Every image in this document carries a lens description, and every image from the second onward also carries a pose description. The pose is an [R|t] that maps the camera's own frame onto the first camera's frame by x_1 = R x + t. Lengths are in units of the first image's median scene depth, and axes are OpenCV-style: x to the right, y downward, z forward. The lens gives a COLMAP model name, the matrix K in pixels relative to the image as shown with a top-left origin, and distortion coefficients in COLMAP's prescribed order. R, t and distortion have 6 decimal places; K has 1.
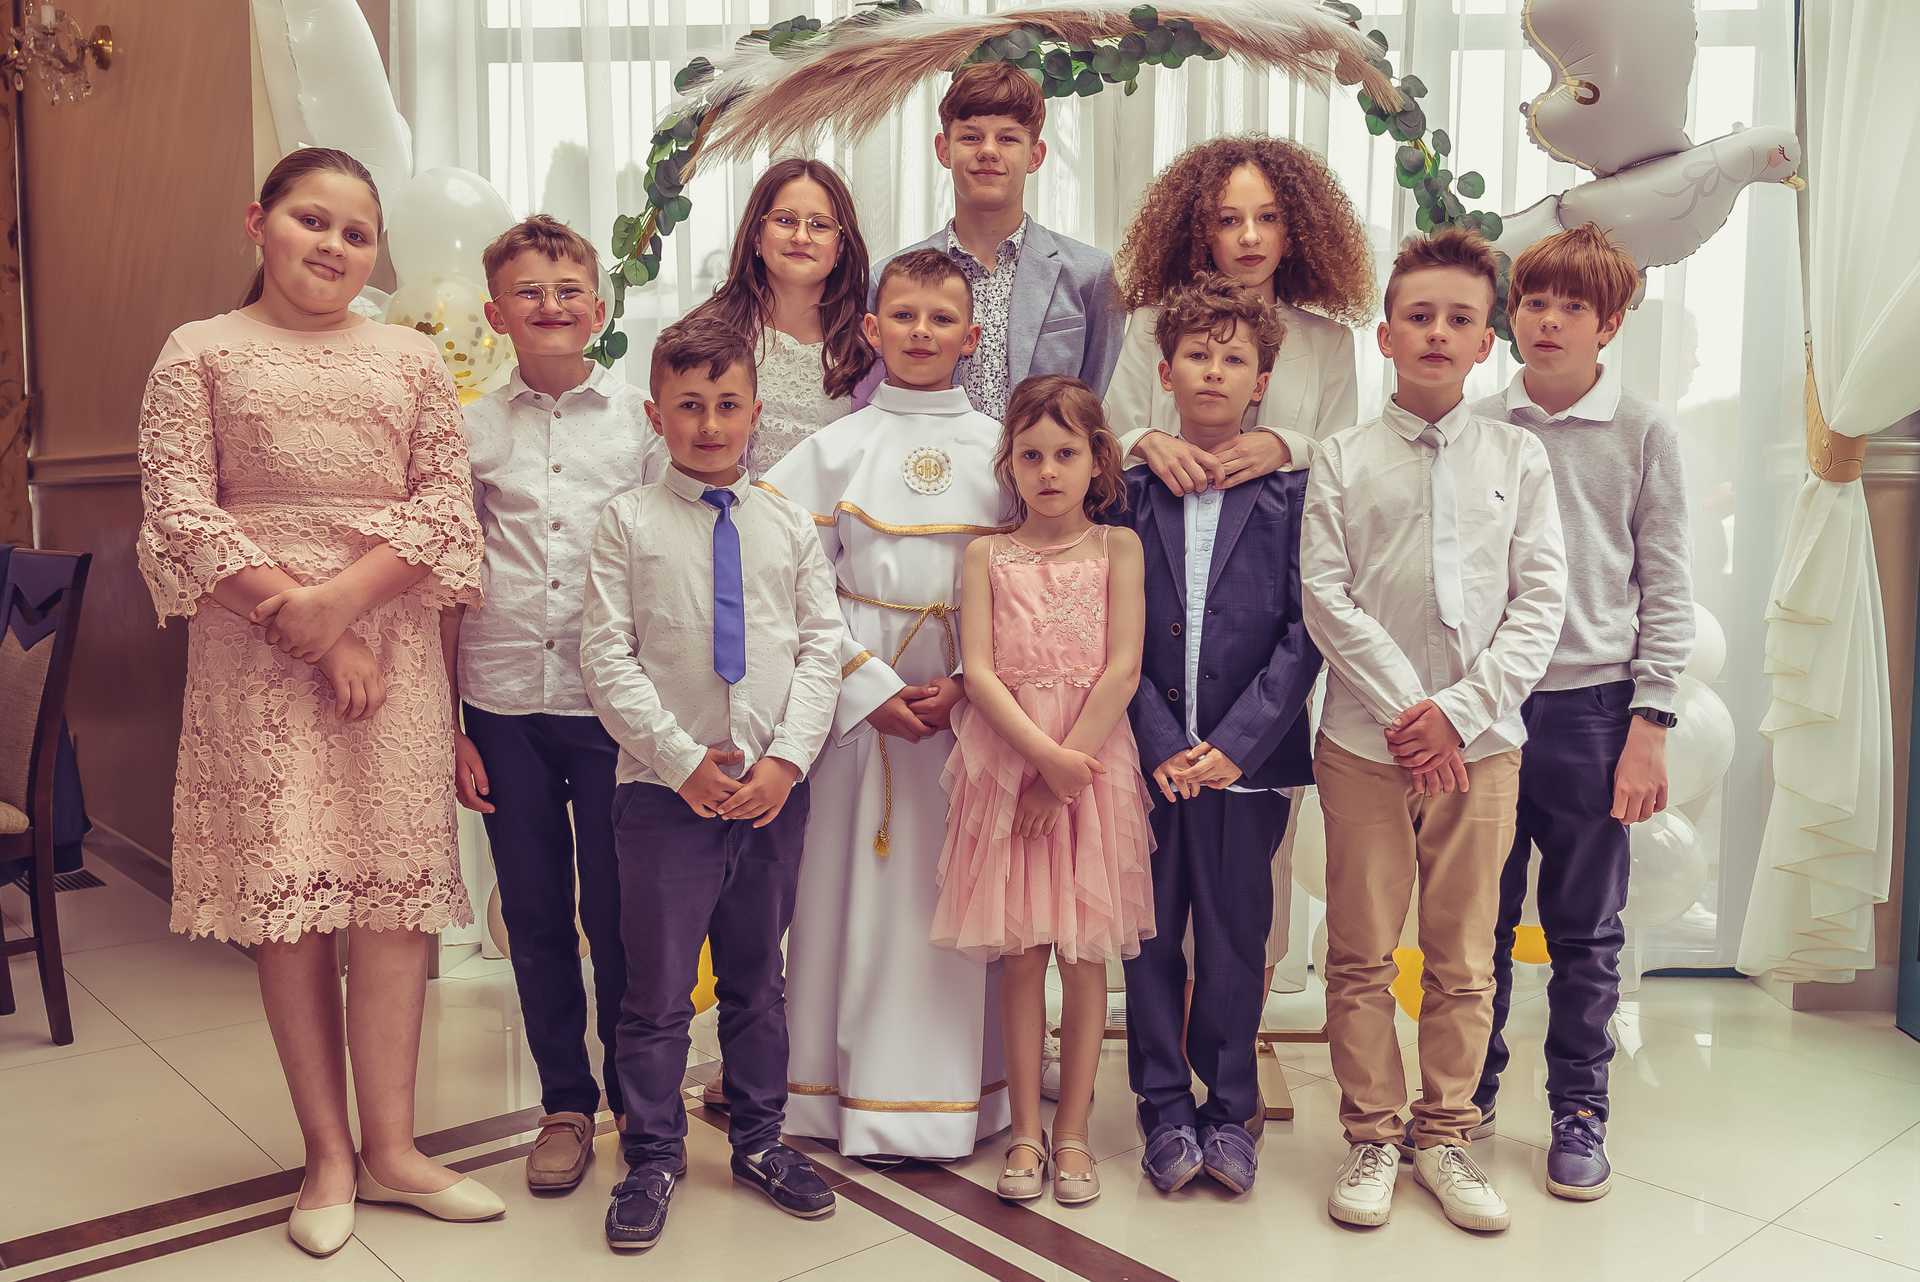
lens RADIAL K [[1758.3, 0, 958.4], [0, 1758.3, 632.3], [0, 0, 1]] dist [0.008812, -0.003906]
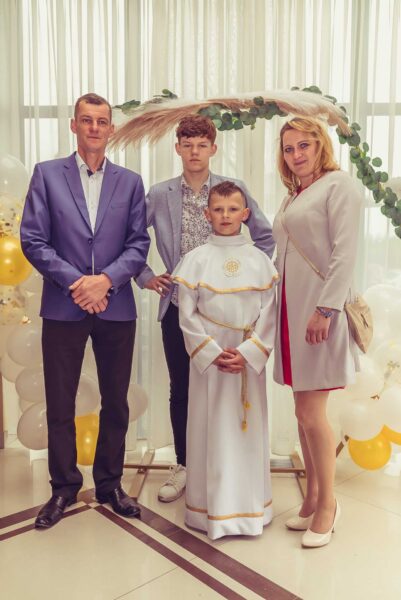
lens RADIAL K [[549.5, 0, 199.3], [0, 549.5, 295.7], [0, 0, 1]] dist [0.008812, -0.003906]
pose [[0.999501, -0.000064, 0.031602, -0.014238], [0.001264, 0.999278, -0.037970, -0.012552], [-0.031577, 0.037991, 0.998779, 0.154556]]
